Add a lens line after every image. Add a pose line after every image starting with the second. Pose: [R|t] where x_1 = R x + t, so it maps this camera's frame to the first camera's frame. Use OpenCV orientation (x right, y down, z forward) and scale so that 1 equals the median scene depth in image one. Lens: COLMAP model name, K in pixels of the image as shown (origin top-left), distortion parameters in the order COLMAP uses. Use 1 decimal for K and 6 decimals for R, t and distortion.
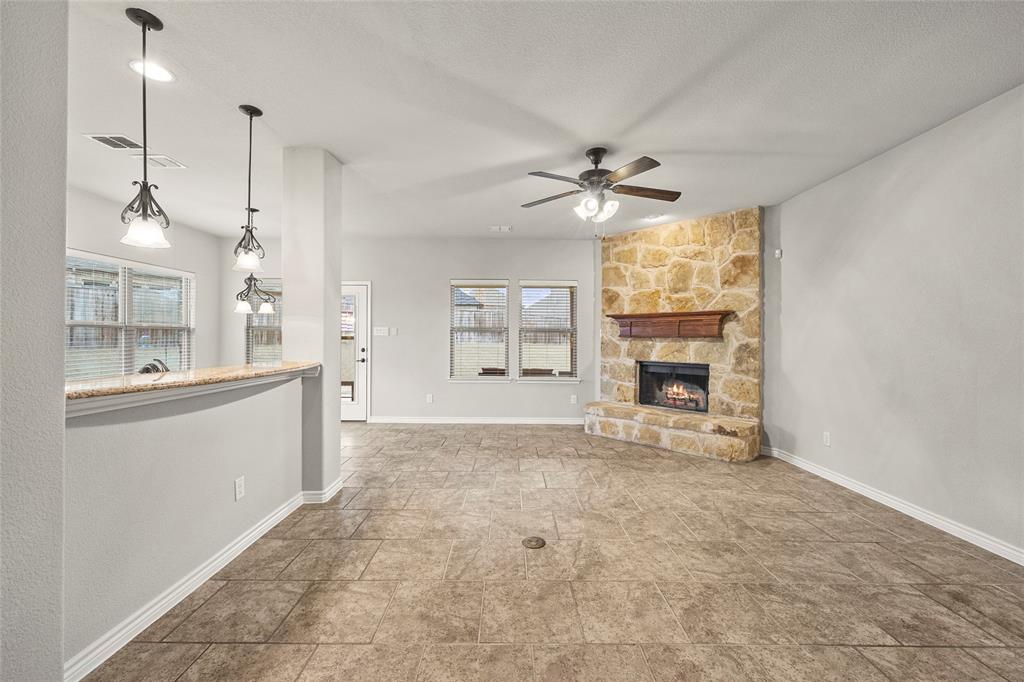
lens RADIAL K [[407.5, 0, 507.4], [0, 407.5, 343.9], [0, 0, 1]] dist [-0.002117, 0.000657]
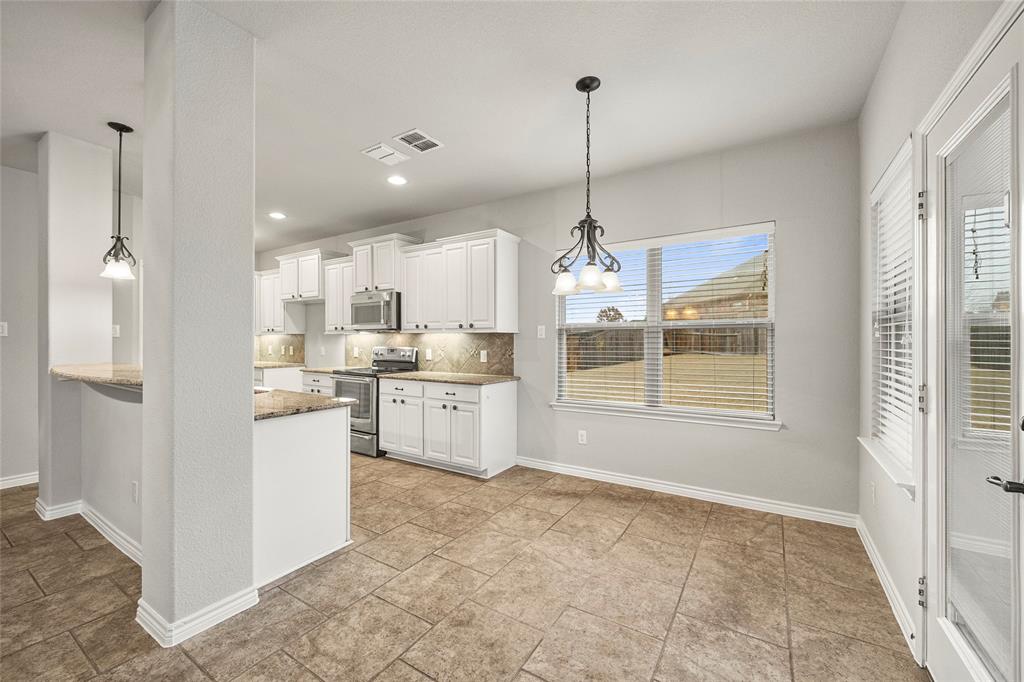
lens RADIAL K [[407.5, 0, 513.1], [0, 407.5, 337.6], [0, 0, 1]] dist [-0.002117, 0.000657]
pose [[-0.536928, -0.015737, -0.843481, -0.175011], [-0.011889, 0.999868, -0.011087, -0.014637], [0.843544, 0.004075, -0.537045, 1.326854]]
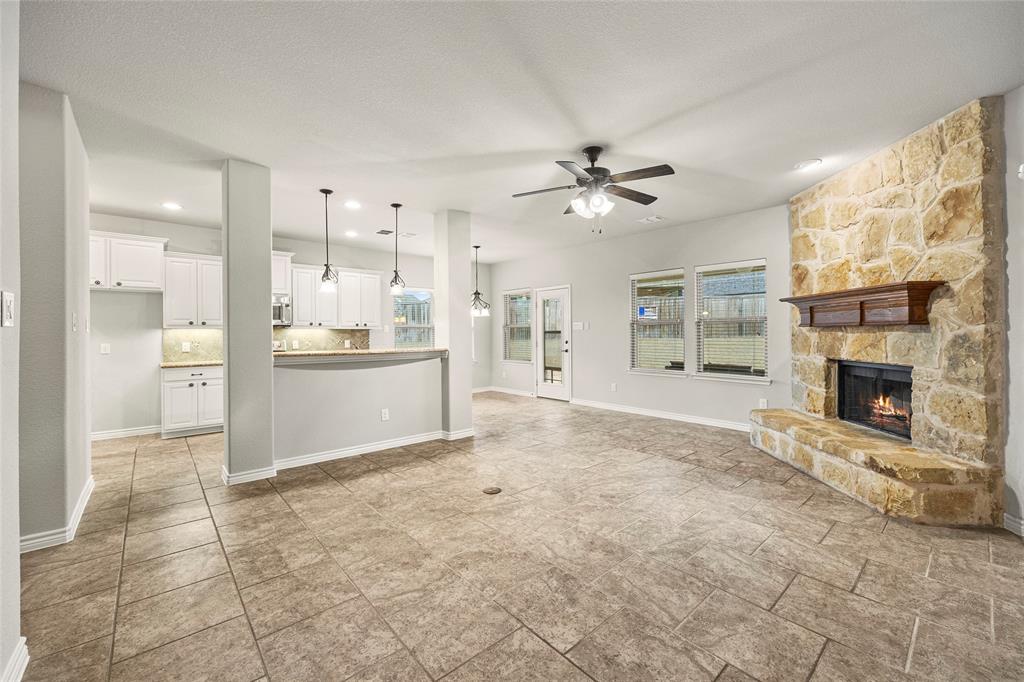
lens RADIAL K [[407.5, 0, 509.5], [0, 407.5, 338.1], [0, 0, 1]] dist [-0.002117, 0.000657]
pose [[0.664793, -0.000232, -0.747028, 0.627614], [0.001423, 0.999999, 0.000956, 0.003869], [0.747027, -0.001699, 0.664792, 0.111602]]
